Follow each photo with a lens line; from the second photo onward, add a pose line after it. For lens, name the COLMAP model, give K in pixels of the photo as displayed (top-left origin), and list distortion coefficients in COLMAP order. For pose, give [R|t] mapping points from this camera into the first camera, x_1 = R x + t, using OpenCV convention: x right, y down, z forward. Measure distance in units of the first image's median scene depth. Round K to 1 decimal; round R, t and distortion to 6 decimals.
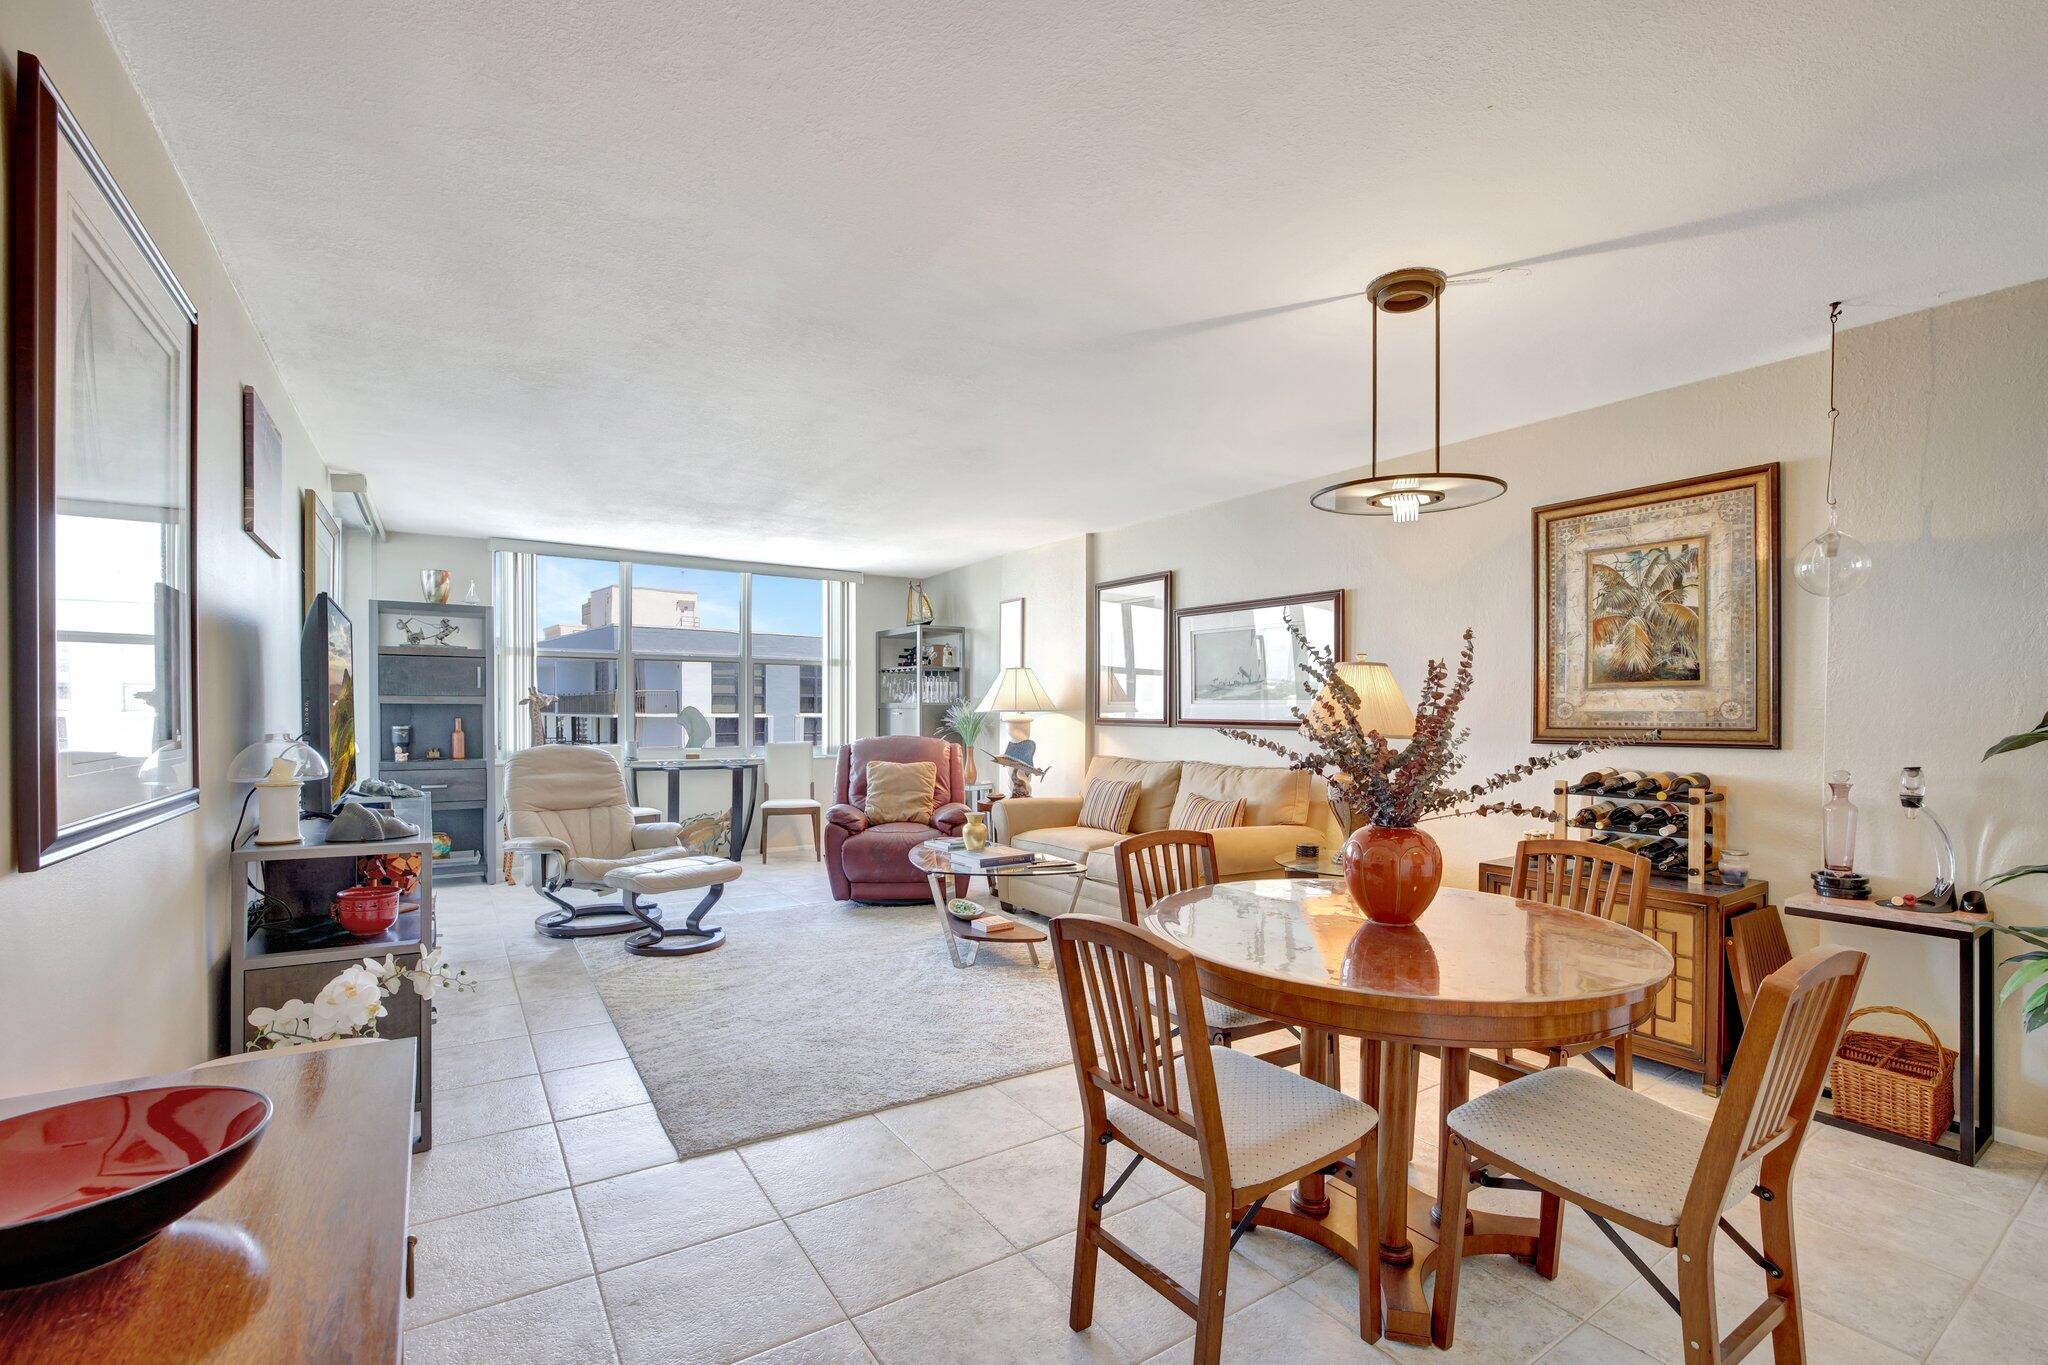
lens RADIAL K [[899.6, 0, 1020.2], [0, 899.6, 711.1], [0, 0, 1]] dist [-0.032684, 0.001133]
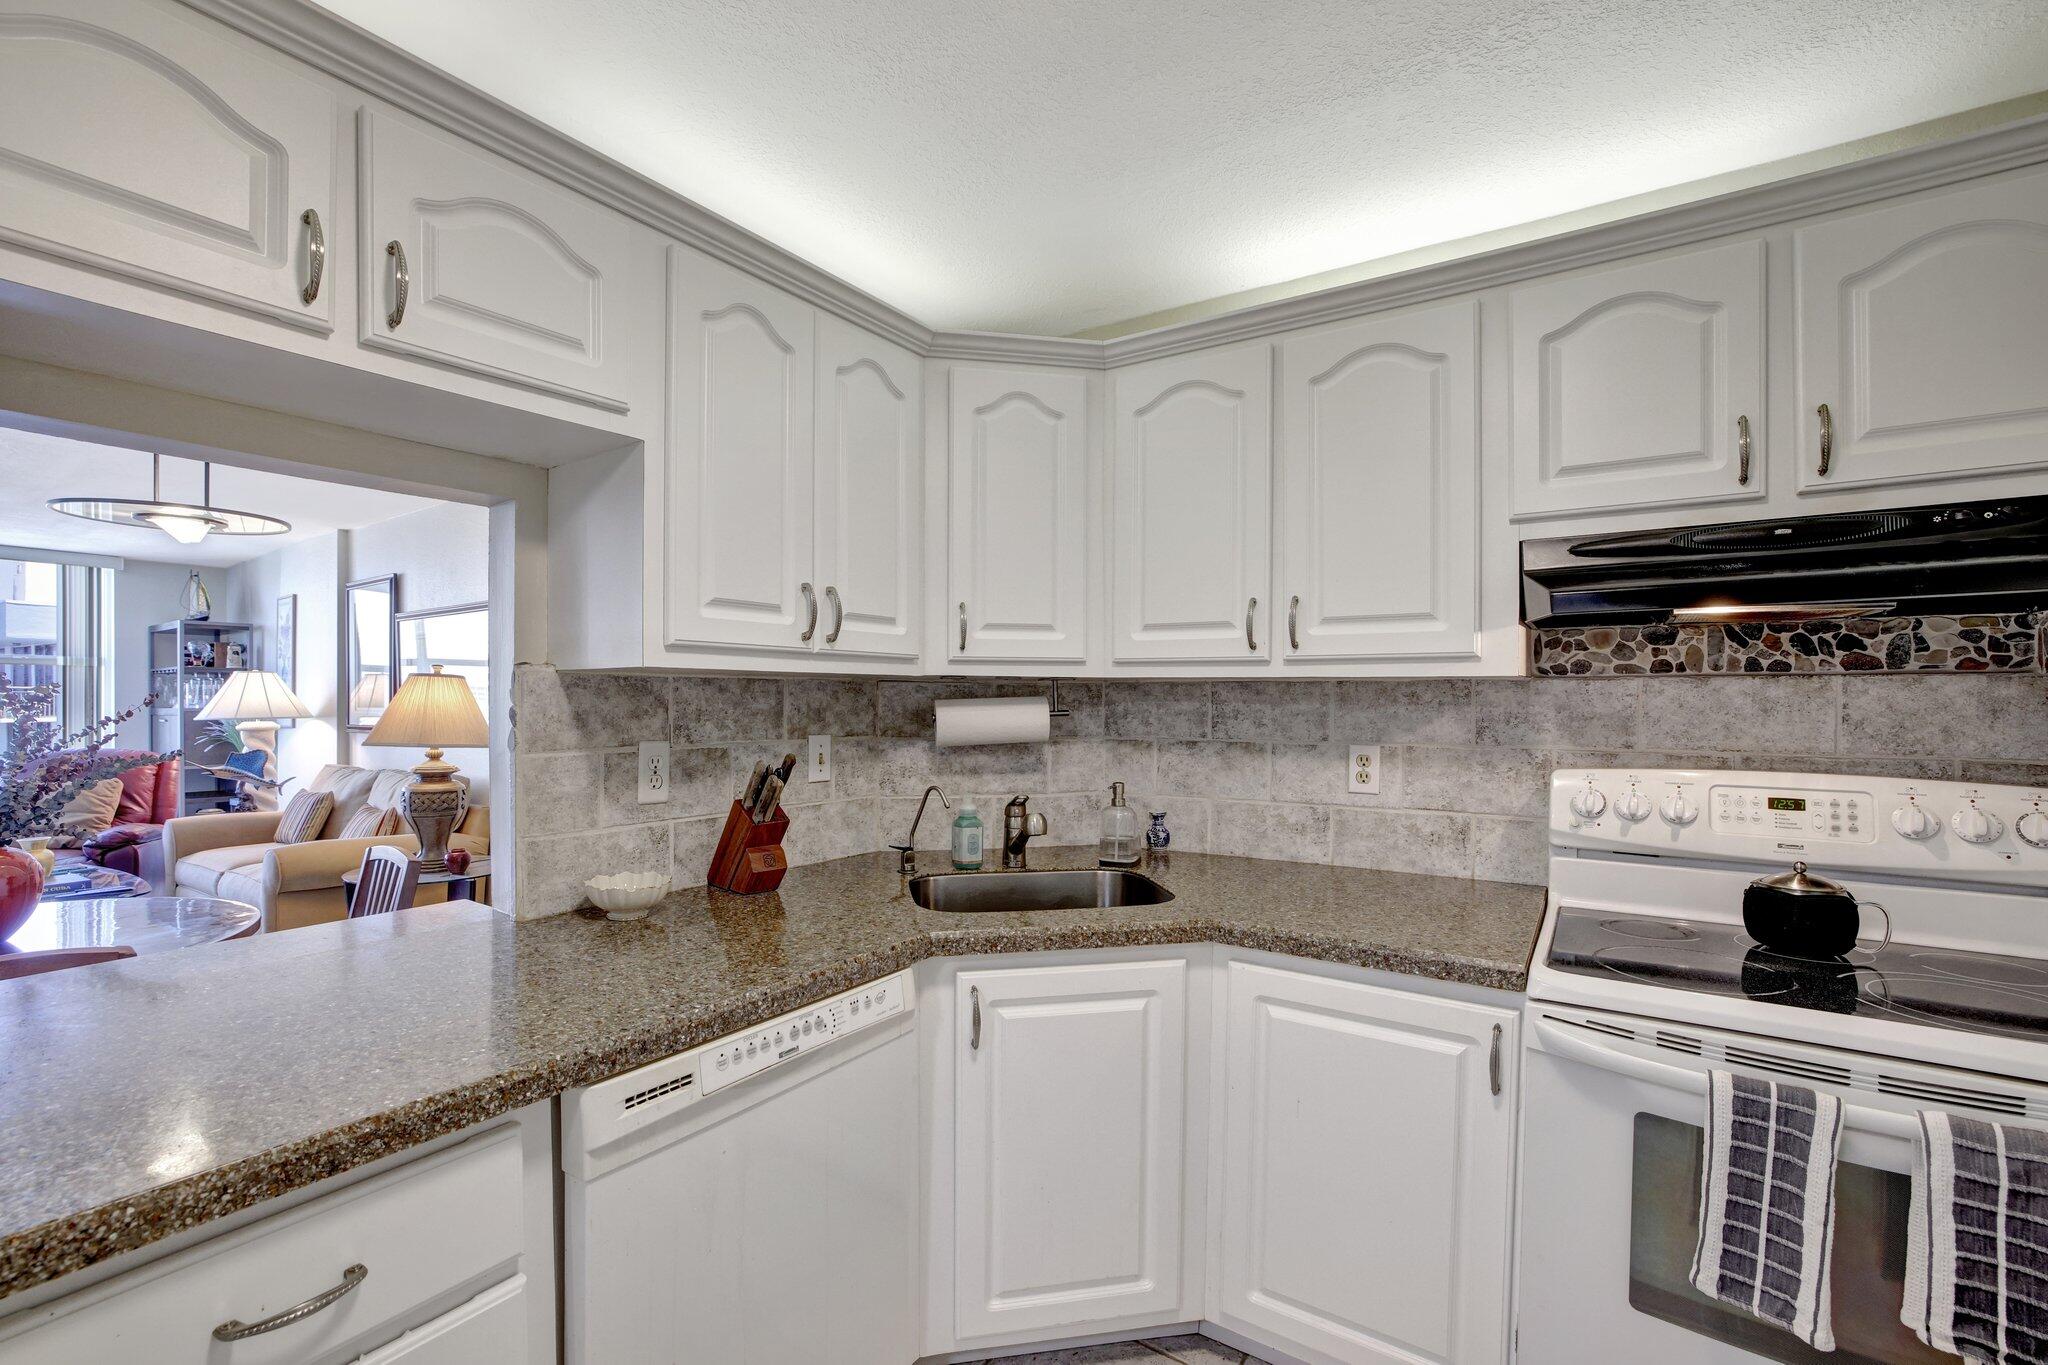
lens RADIAL K [[907.9, 0, 1014.5], [0, 907.9, 692.3], [0, 0, 1]] dist [-0.041202, 0.015518]
pose [[0.924137, -0.004002, 0.382040, 0.457869], [0.008747, 0.999905, -0.010684, -0.012674], [-0.381961, 0.013216, 0.924084, -0.174276]]
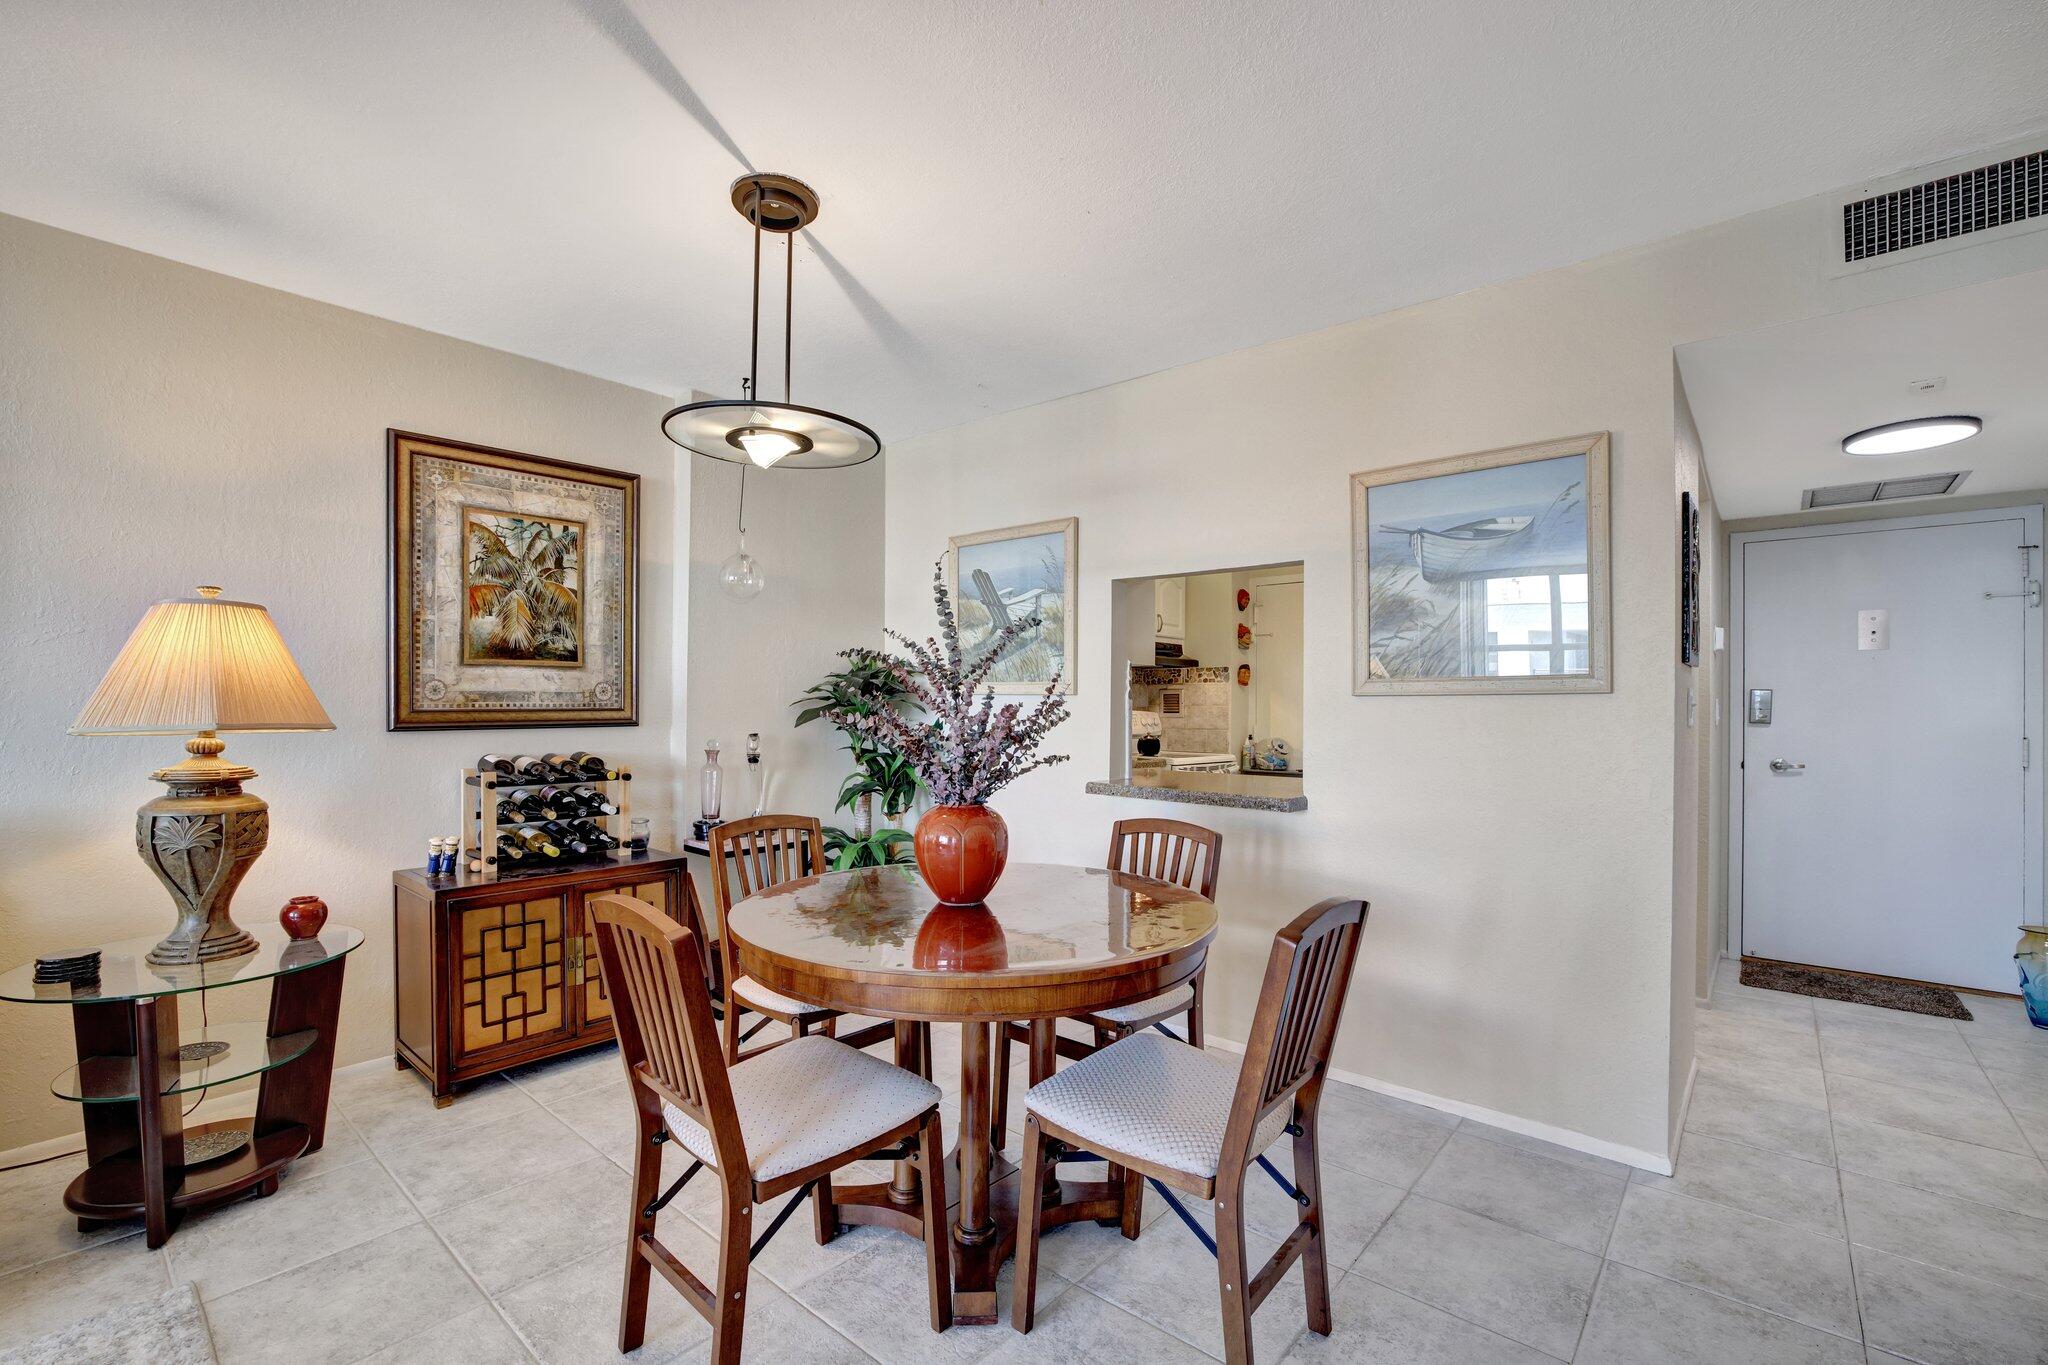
lens RADIAL K [[886.3, 0, 1015.0], [0, 886.3, 688.2], [0, 0, 1]] dist [-0.025389, 0.000180]
pose [[-0.263502, 0.013559, 0.964564, -0.220052], [-0.001945, 0.999892, -0.014587, 0.006119], [-0.964657, -0.005720, -0.263447, 0.489788]]
